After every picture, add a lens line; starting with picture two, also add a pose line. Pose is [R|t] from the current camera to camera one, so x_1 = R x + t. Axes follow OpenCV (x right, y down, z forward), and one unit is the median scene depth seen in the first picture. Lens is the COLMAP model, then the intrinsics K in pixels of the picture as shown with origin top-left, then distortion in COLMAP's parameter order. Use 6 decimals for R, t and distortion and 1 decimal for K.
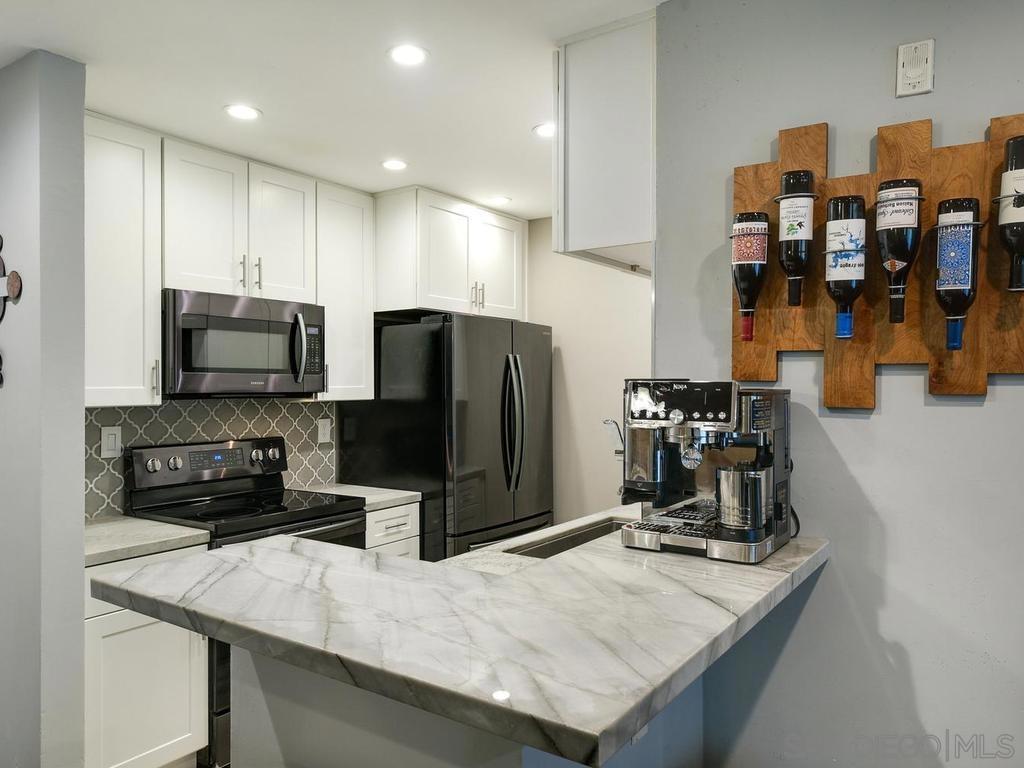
lens RADIAL K [[720.9, 0, 512.0], [0, 720.9, 384.0], [0, 0, 1]] dist [-0.005818, -0.000447]
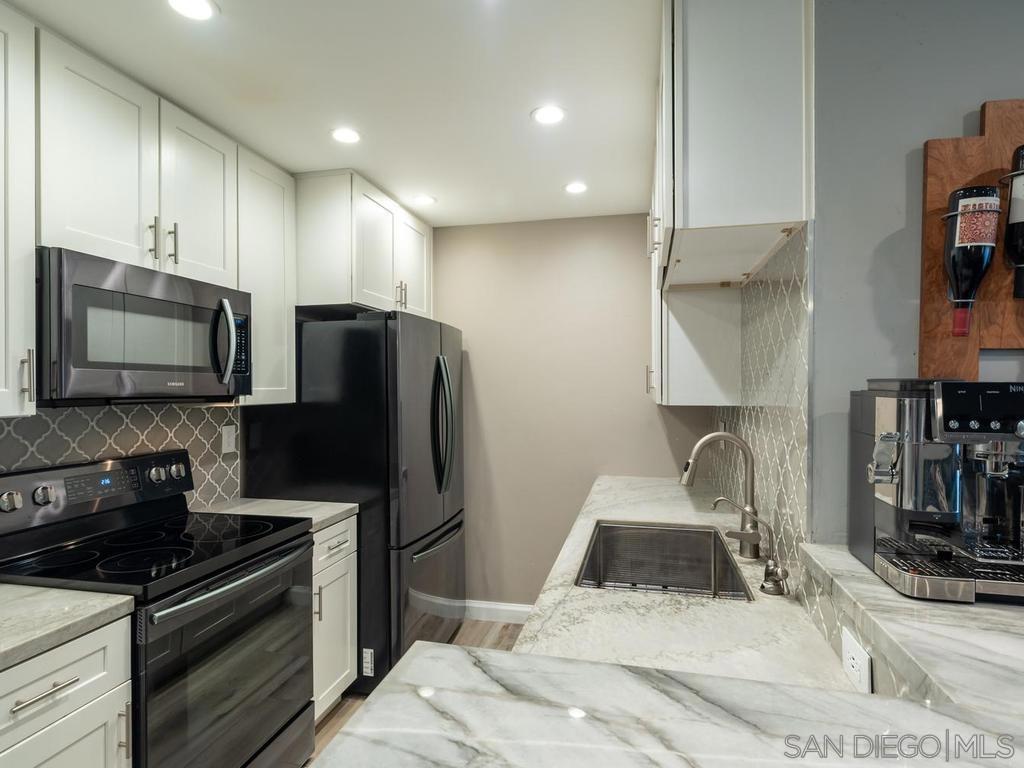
lens RADIAL K [[554.4, 0, 509.3], [0, 554.4, 388.2], [0, 0, 1]] dist [0.000046, -0.001128]
pose [[0.931820, -0.000225, 0.362921, -0.213217], [-0.001061, 0.999994, 0.003344, 0.000631], [-0.362919, -0.003501, 0.931814, 0.284937]]
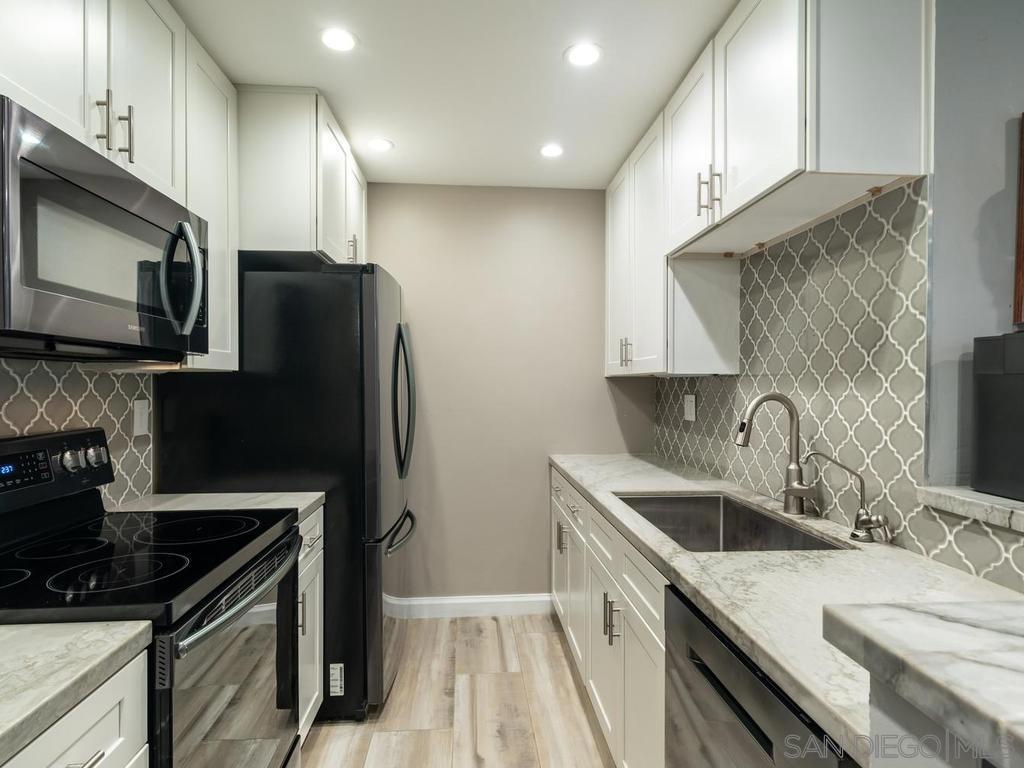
lens RADIAL K [[554.4, 0, 509.3], [0, 554.4, 388.2], [0, 0, 1]] dist [0.000046, -0.001128]
pose [[0.781104, -0.000885, 0.624401, -0.358218], [-0.005801, 0.999946, 0.008674, 0.035550], [-0.624374, -0.010398, 0.781056, 0.438548]]
